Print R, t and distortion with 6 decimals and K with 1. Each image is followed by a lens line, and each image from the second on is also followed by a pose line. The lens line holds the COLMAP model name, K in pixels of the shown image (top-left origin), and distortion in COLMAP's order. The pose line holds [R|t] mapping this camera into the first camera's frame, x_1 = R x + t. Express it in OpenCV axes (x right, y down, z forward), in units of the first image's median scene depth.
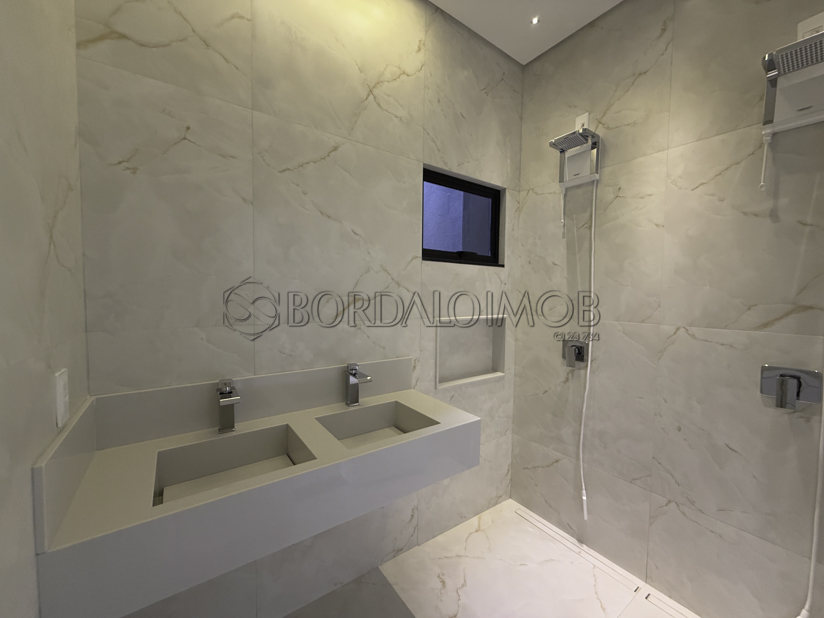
lens RADIAL K [[327.6, 0, 409.2], [0, 327.6, 309.2], [0, 0, 1]] dist [0.001640, -0.000458]
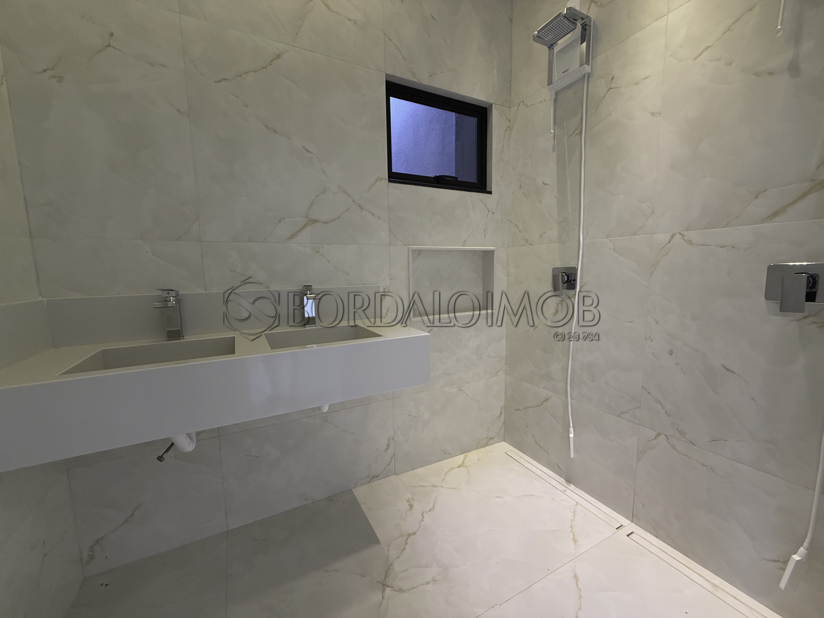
lens RADIAL K [[327.6, 0, 412.0], [0, 327.6, 310.3], [0, 0, 1]] dist [0.001640, -0.000458]
pose [[0.990795, -0.015163, -0.134518, 0.252679], [0.024822, 0.997209, 0.070419, 0.169408], [0.133075, -0.073110, 0.988406, 0.055946]]
